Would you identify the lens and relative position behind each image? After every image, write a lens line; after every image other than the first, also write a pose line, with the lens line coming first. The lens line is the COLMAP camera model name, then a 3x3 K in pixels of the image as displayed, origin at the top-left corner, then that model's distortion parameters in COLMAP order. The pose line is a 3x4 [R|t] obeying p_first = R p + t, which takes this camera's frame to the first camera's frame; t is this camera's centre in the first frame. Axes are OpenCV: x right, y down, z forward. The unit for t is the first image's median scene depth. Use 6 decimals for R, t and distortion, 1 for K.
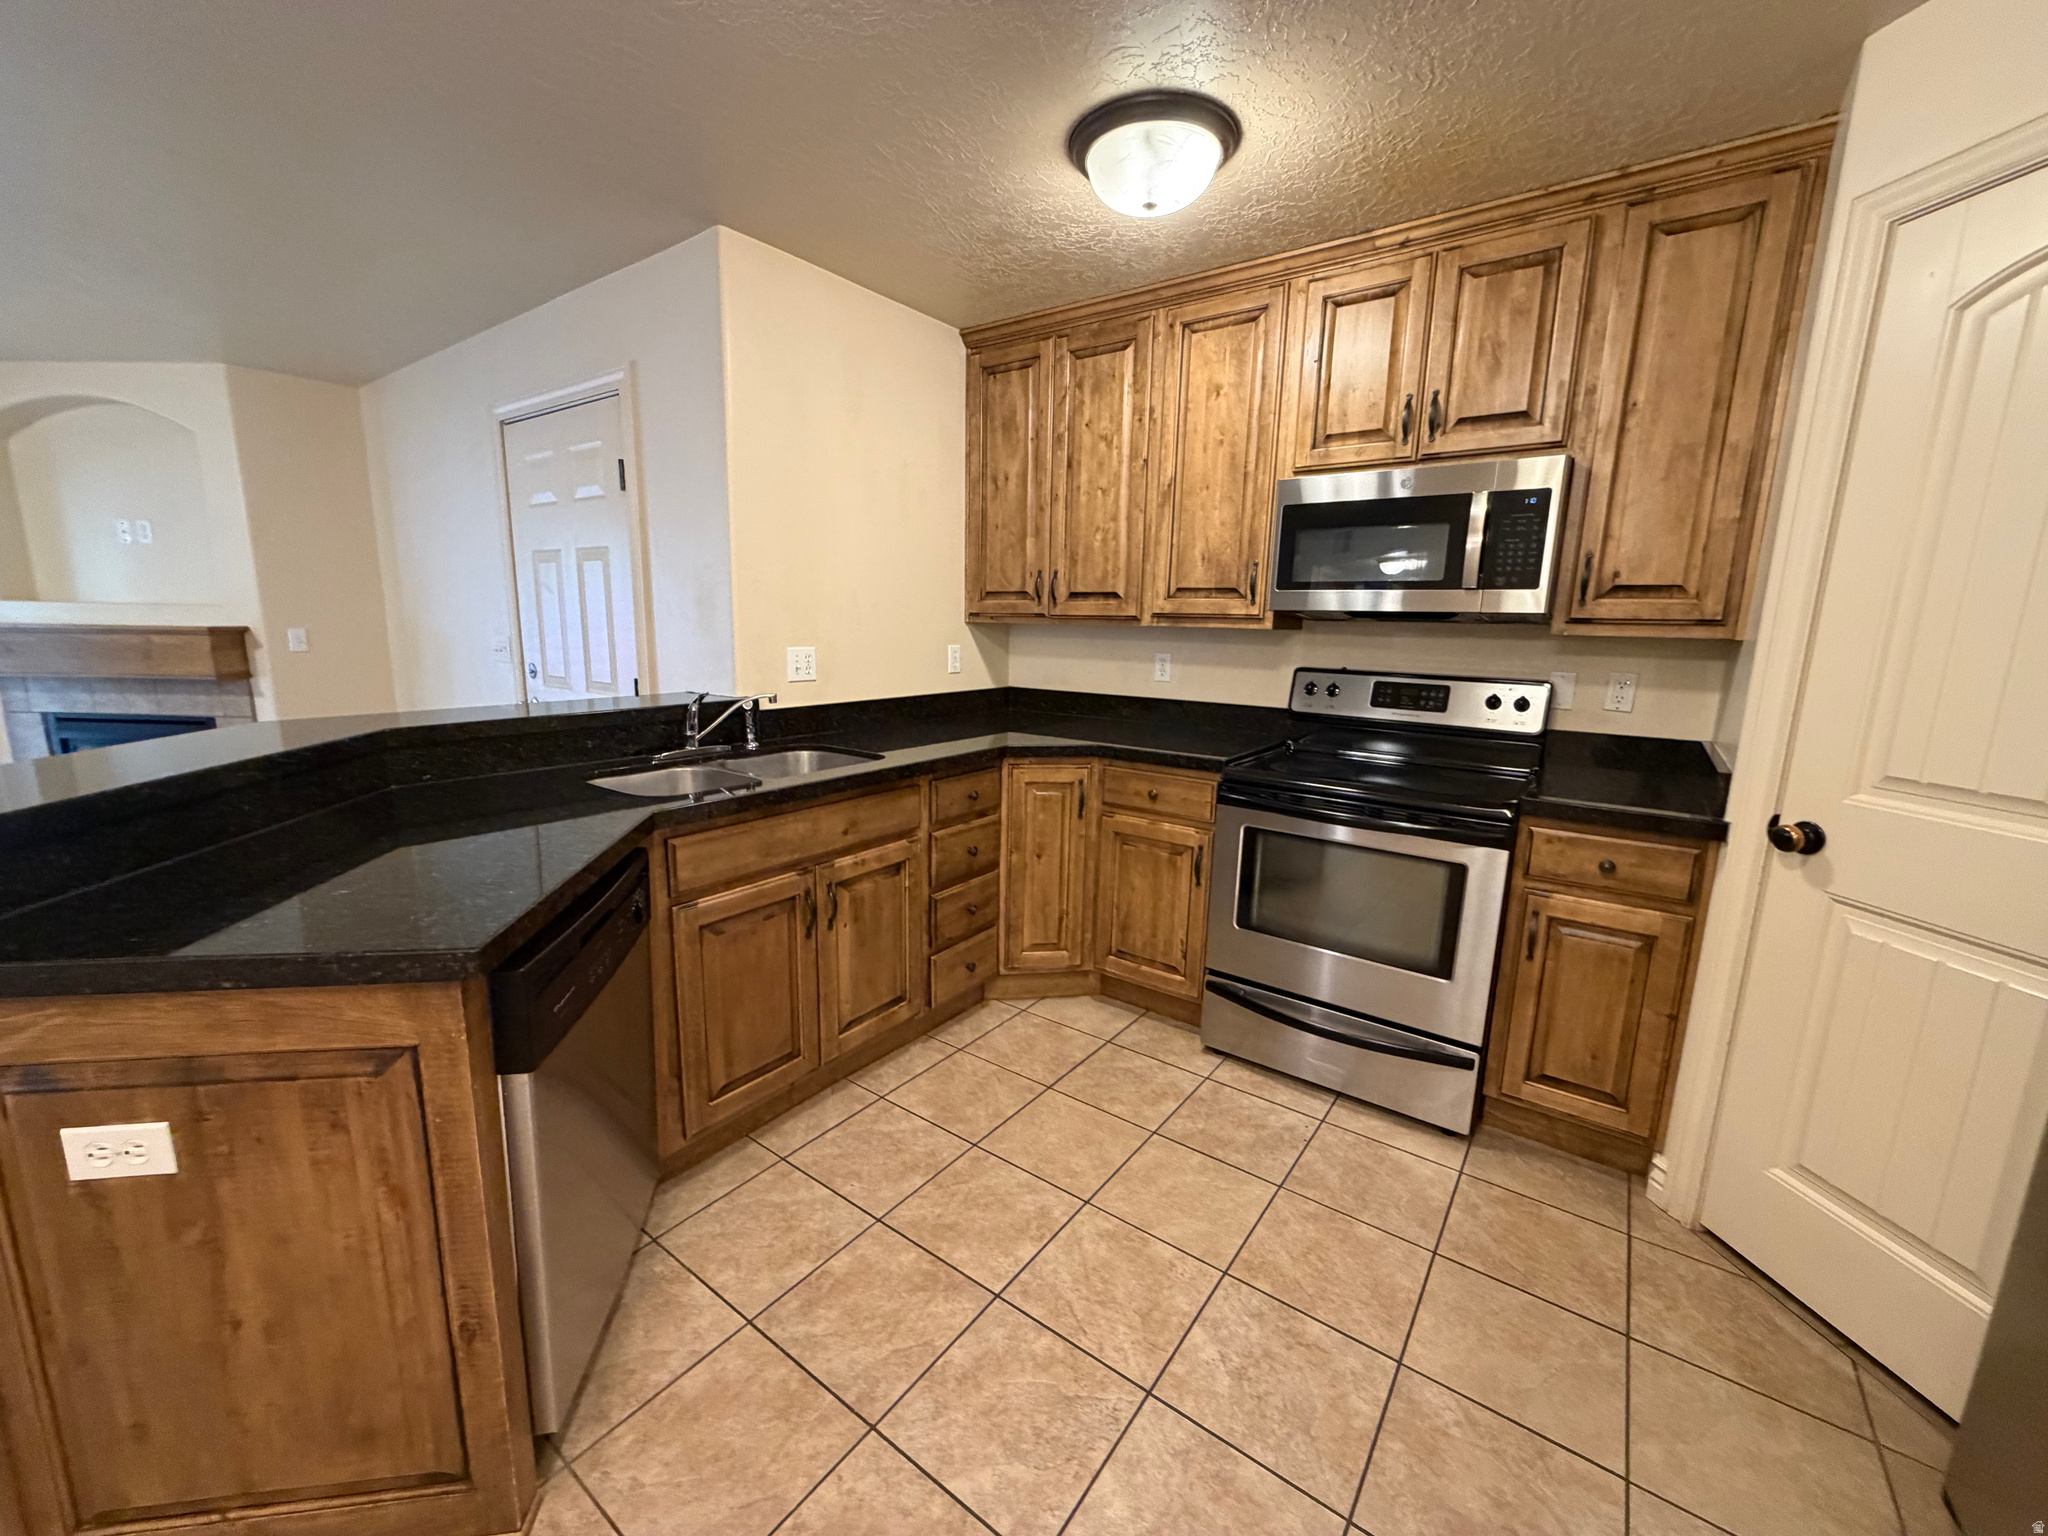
lens RADIAL K [[814.6, 0, 1013.0], [0, 814.6, 772.6], [0, 0, 1]] dist [-0.004045, 0.000688]
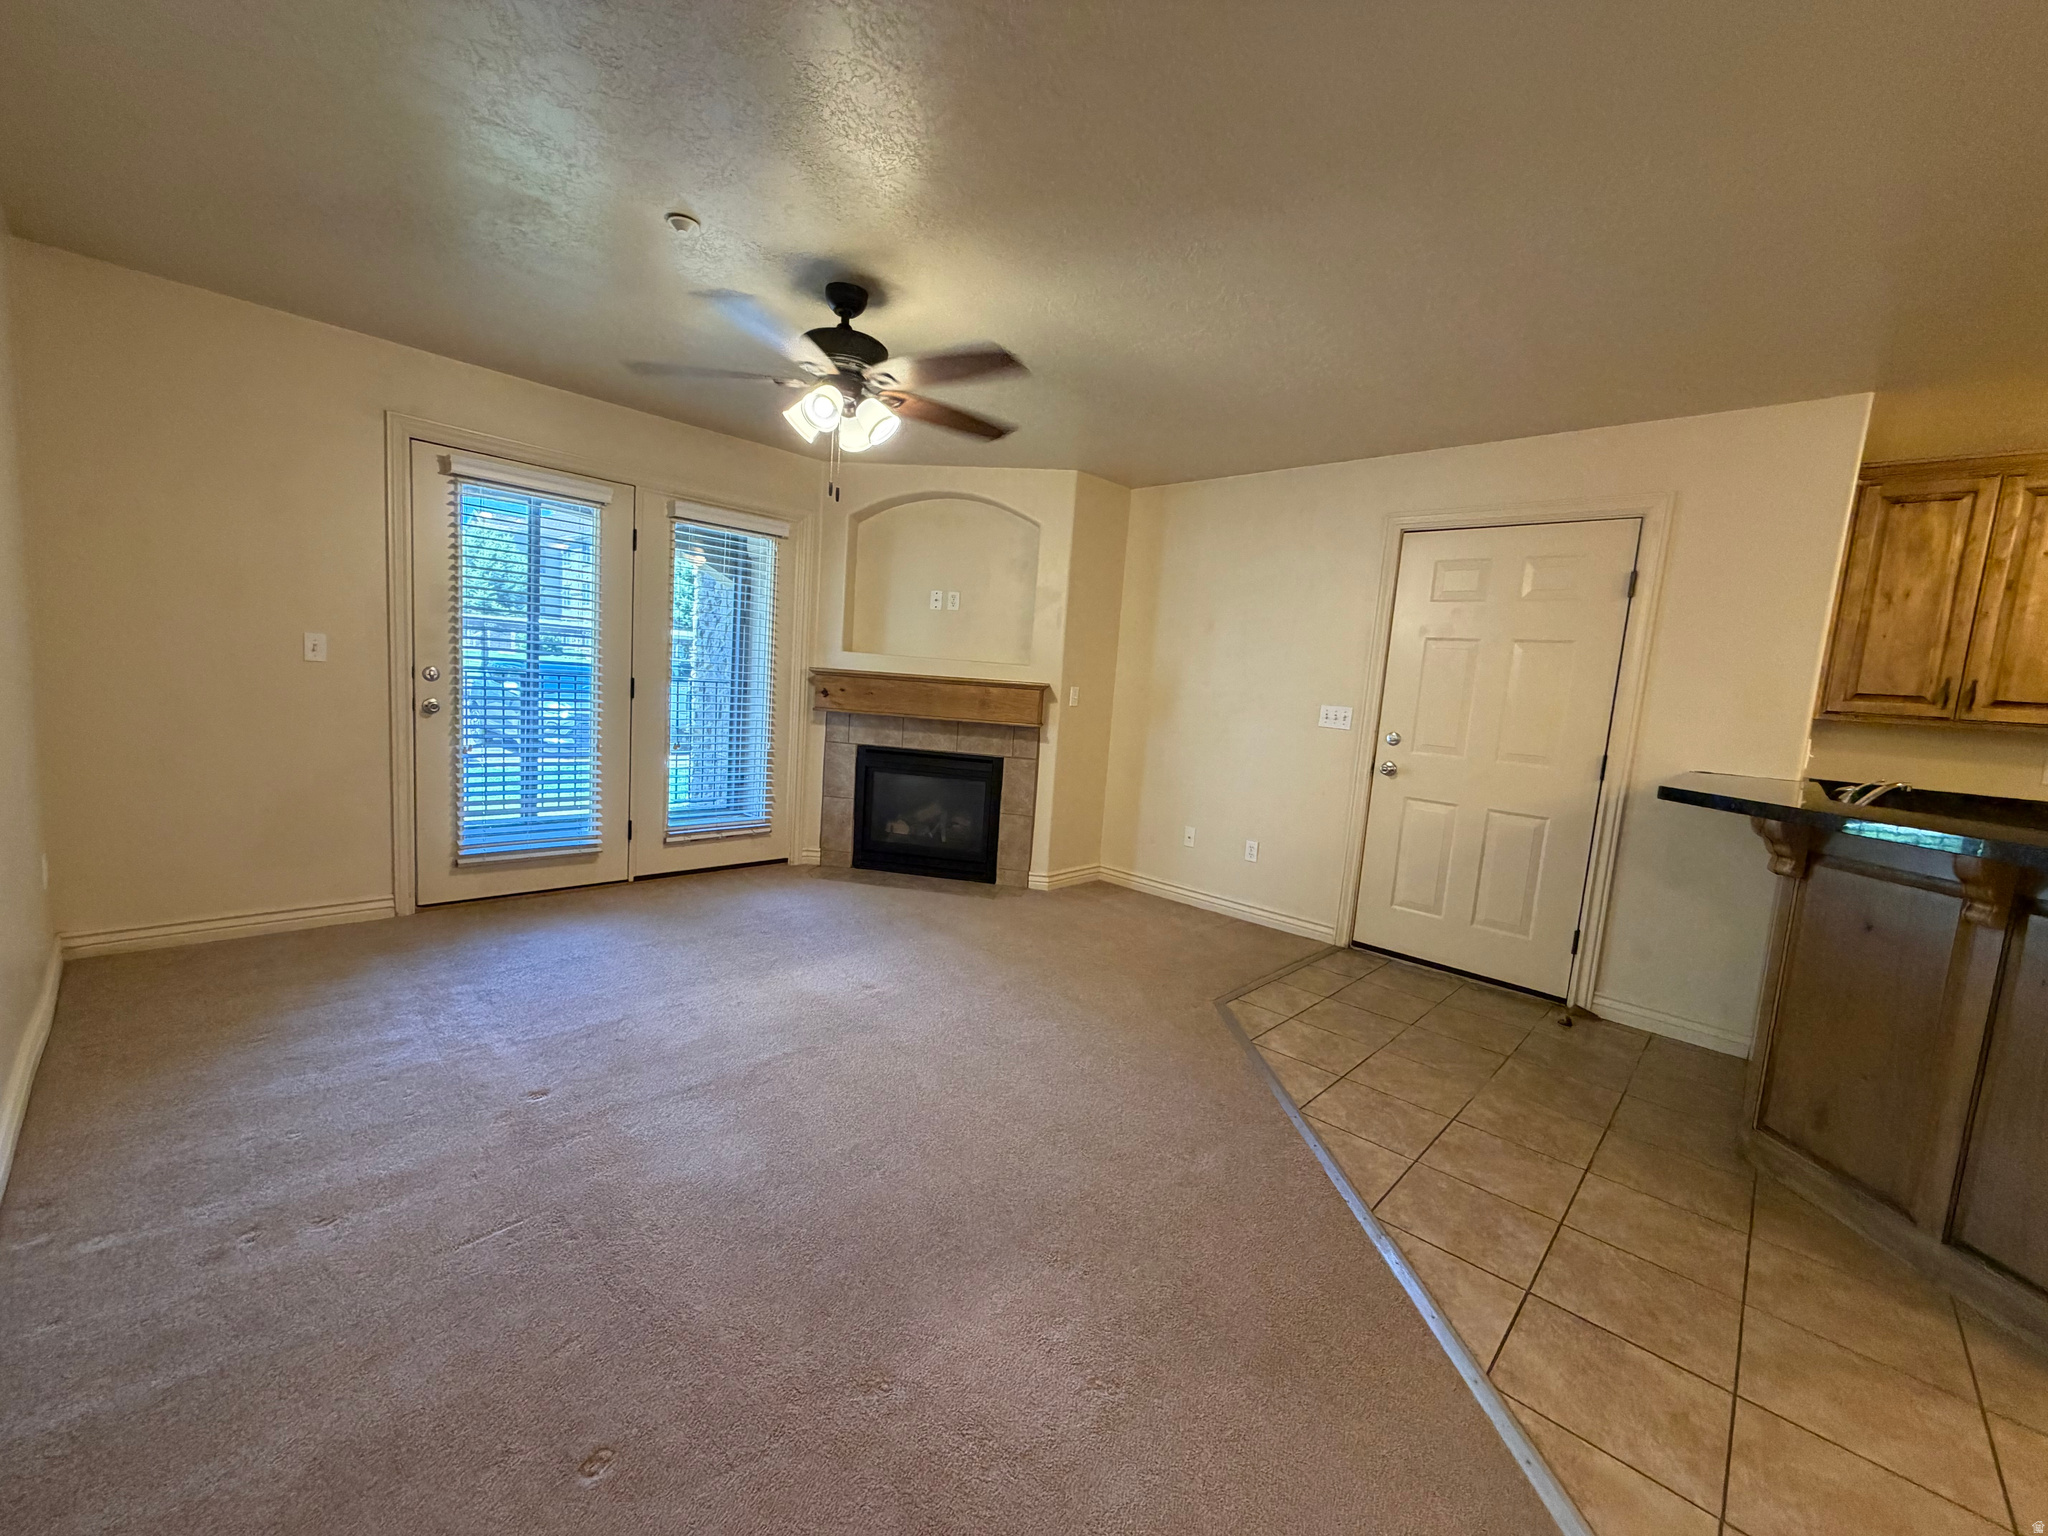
lens RADIAL K [[814.6, 0, 1013.0], [0, 814.6, 772.6], [0, 0, 1]] dist [-0.004045, 0.000688]
pose [[0.990180, 0.064806, -0.123872, -1.119196], [-0.074055, 0.994682, -0.071579, 0.051226], [0.118574, 0.080050, 0.989713, -0.229007]]
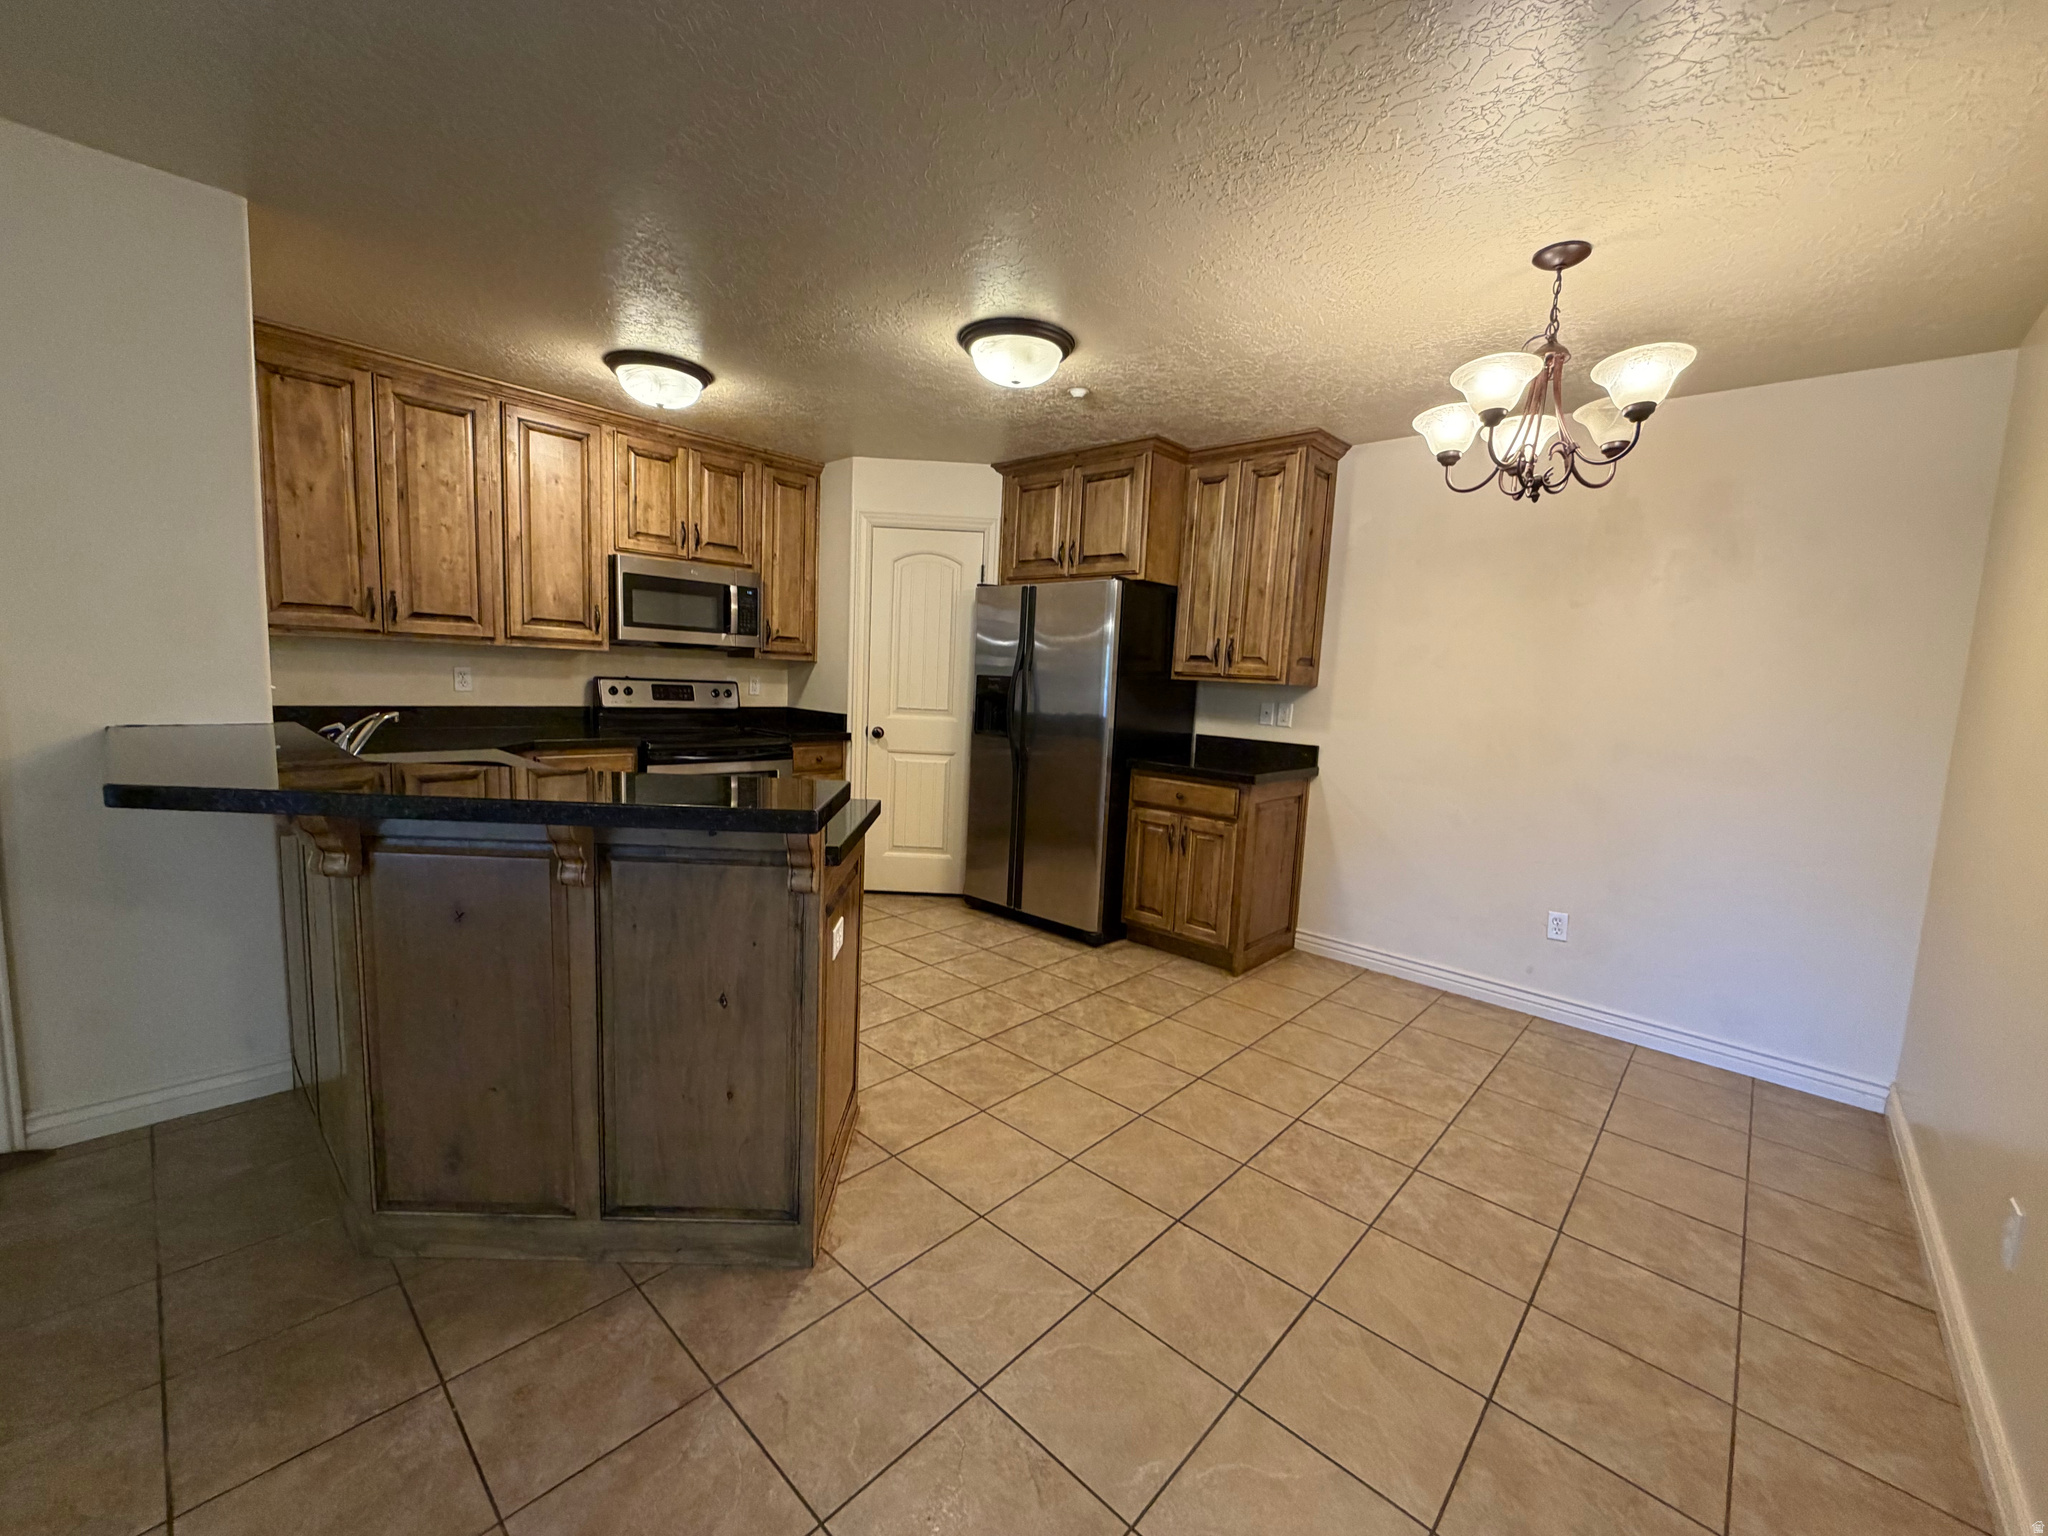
lens RADIAL K [[814.6, 0, 1013.0], [0, 814.6, 772.6], [0, 0, 1]] dist [-0.004045, 0.000688]
pose [[0.113760, -0.134978, 0.984296, -0.961151], [0.138688, 0.983185, 0.118797, -0.029005], [-0.983781, 0.122996, 0.130567, 0.097662]]
